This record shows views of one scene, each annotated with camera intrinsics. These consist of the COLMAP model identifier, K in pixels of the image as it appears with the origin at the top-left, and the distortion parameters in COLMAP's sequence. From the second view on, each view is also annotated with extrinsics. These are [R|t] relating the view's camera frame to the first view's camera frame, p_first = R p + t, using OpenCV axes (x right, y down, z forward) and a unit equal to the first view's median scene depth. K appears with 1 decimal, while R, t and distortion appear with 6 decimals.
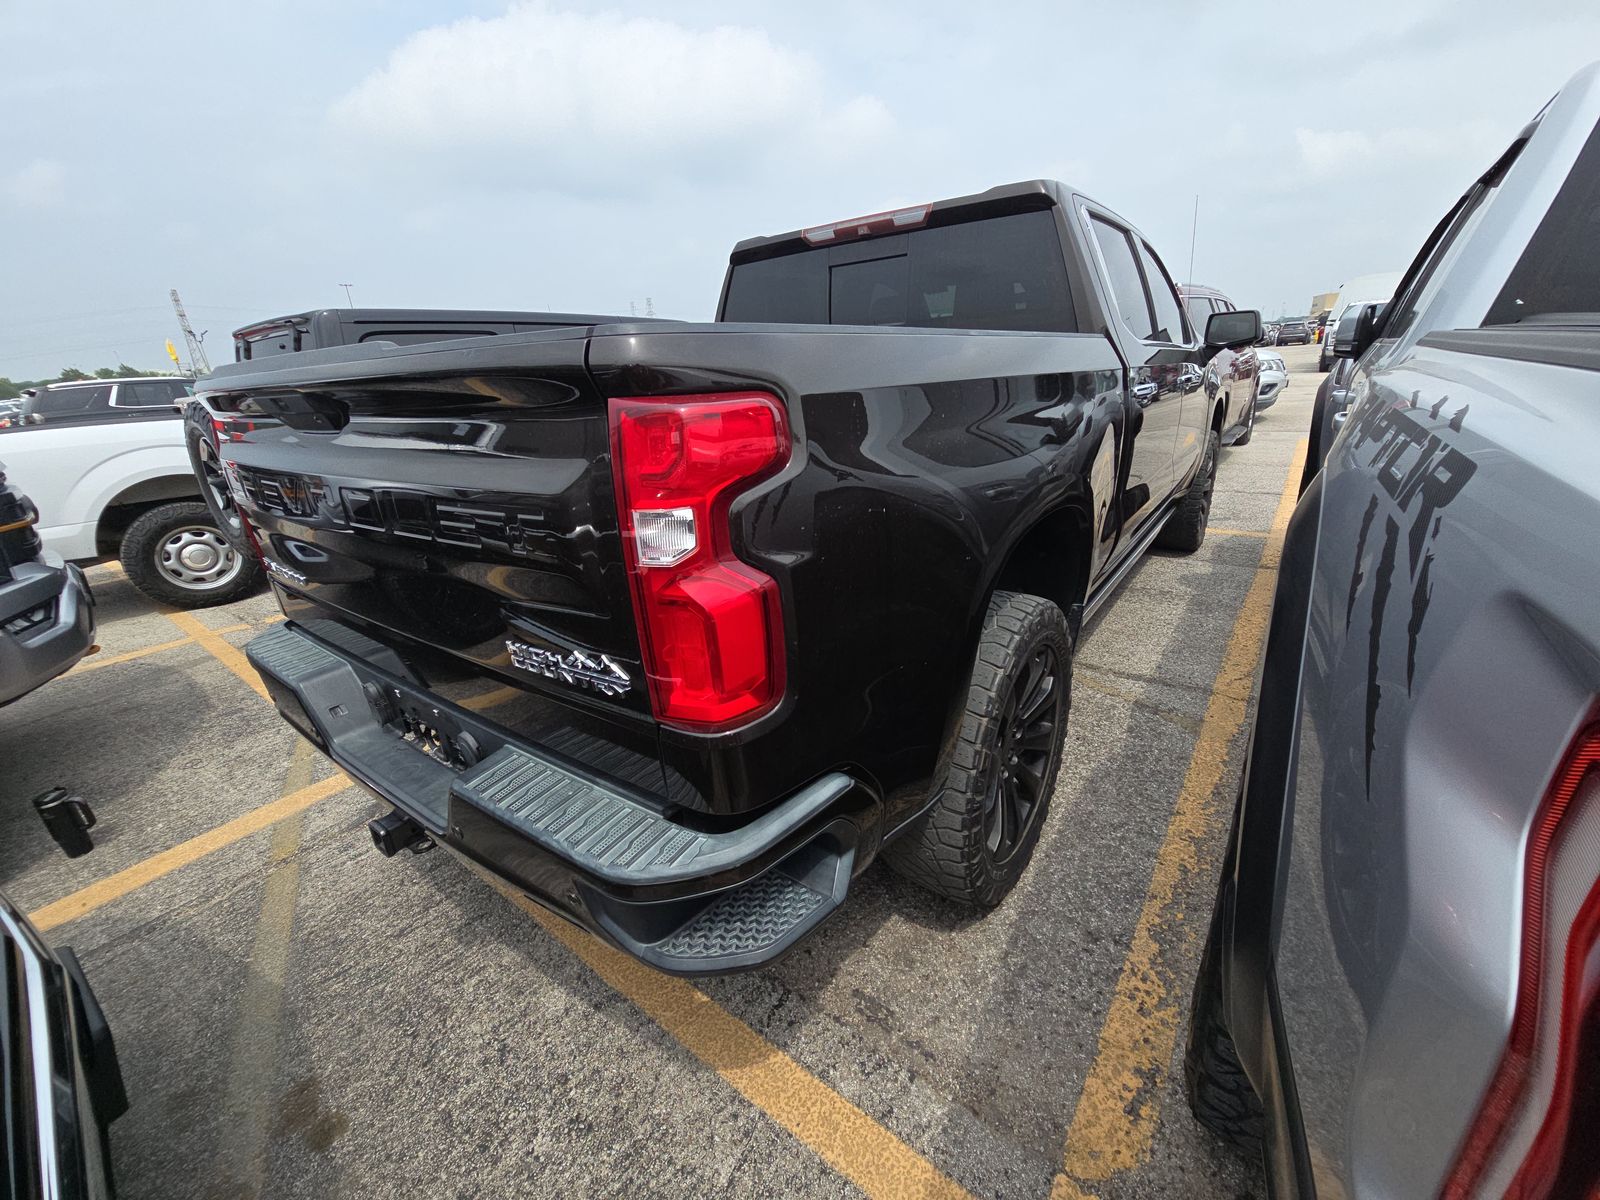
lens RADIAL K [[646.0, 0, 801.1], [0, 646.0, 595.0], [0, 0, 1]] dist [0.005717, -0.004431]
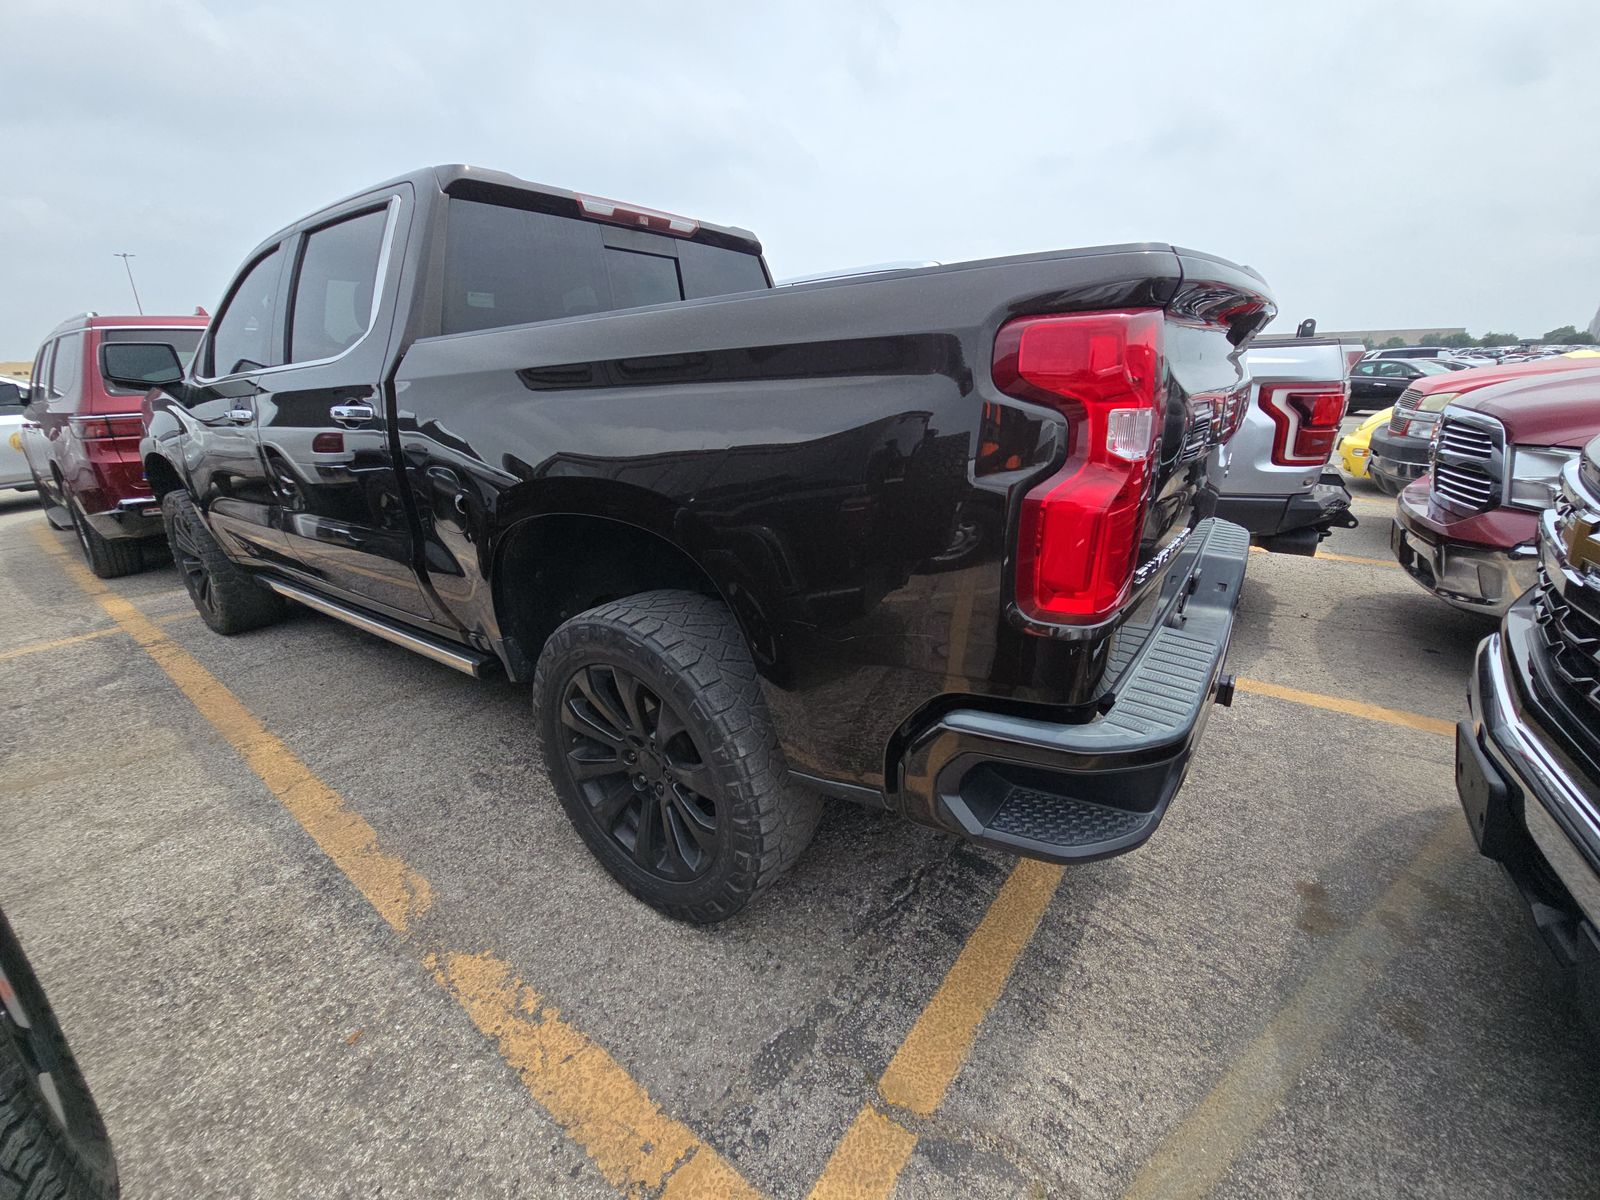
lens RADIAL K [[646.0, 0, 799.0], [0, 646.0, 610.9], [0, 0, 1]] dist [0.005717, -0.004431]
pose [[0.005098, -0.287020, 0.957911, -1.391186], [0.363085, 0.893080, 0.265663, -0.305375], [-0.931742, 0.346449, 0.108765, 1.236506]]
